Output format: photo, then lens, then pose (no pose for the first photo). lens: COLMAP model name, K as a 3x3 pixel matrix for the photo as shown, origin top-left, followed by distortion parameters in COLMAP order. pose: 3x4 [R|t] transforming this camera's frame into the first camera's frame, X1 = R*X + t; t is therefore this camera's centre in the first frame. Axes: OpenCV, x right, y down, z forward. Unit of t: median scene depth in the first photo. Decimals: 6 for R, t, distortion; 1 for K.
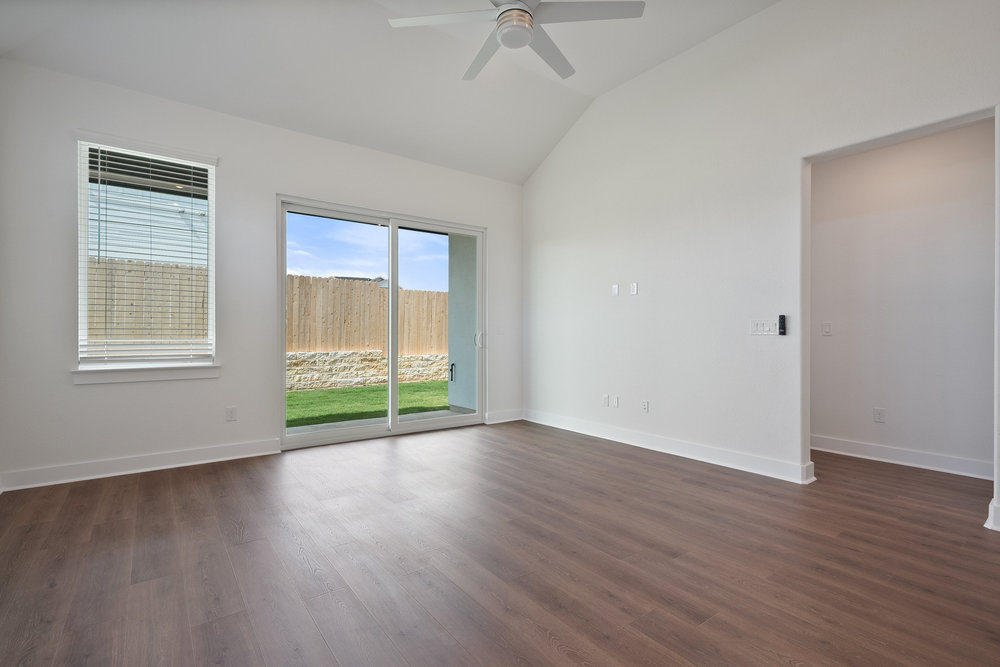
lens RADIAL K [[464.6, 0, 499.6], [0, 464.6, 335.3], [0, 0, 1]] dist [0.001572, 0.000089]
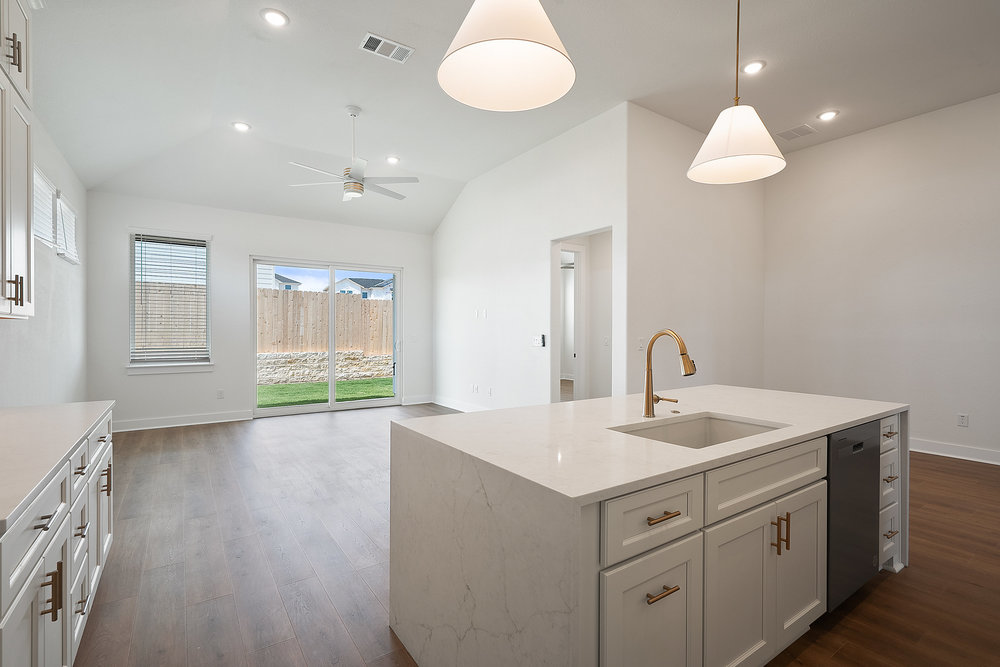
lens RADIAL K [[458.8, 0, 499.4], [0, 458.8, 337.0], [0, 0, 1]] dist [0.001765, 0.000665]
pose [[0.999307, 0.000813, -0.037203, 0.410098], [-0.000470, 0.999957, 0.009219, -0.040197], [0.037209, -0.009195, 0.999265, -0.506407]]
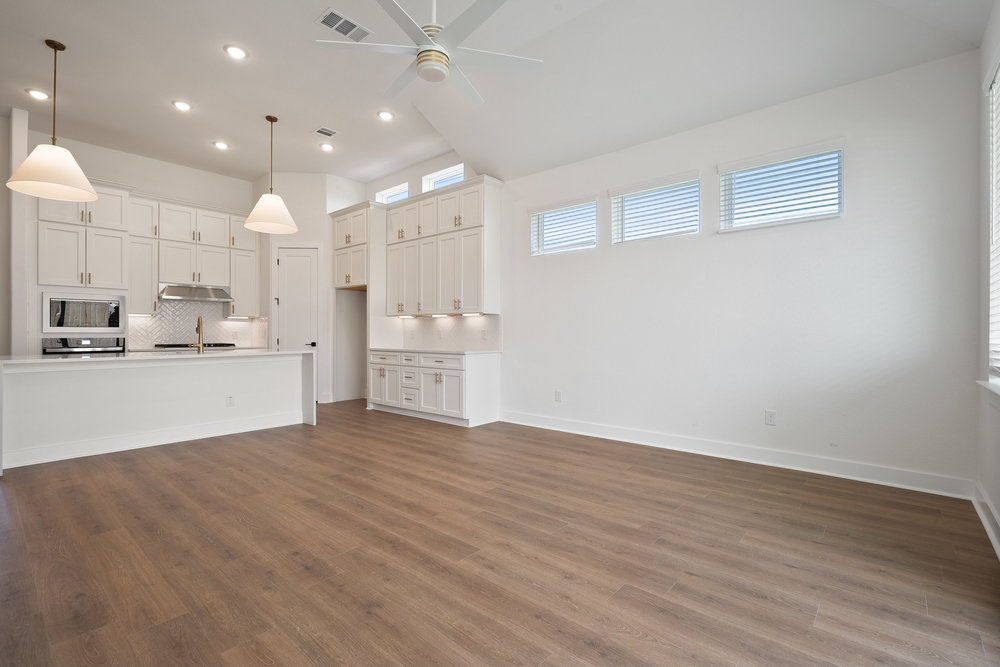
lens RADIAL K [[458.8, 0, 499.4], [0, 458.8, 337.0], [0, 0, 1]] dist [0.001765, 0.000665]
pose [[-0.978054, -0.001318, -0.208345, 0.060811], [-0.004131, 0.999906, 0.013068, -0.006495], [0.208308, 0.013642, -0.977968, 1.243998]]
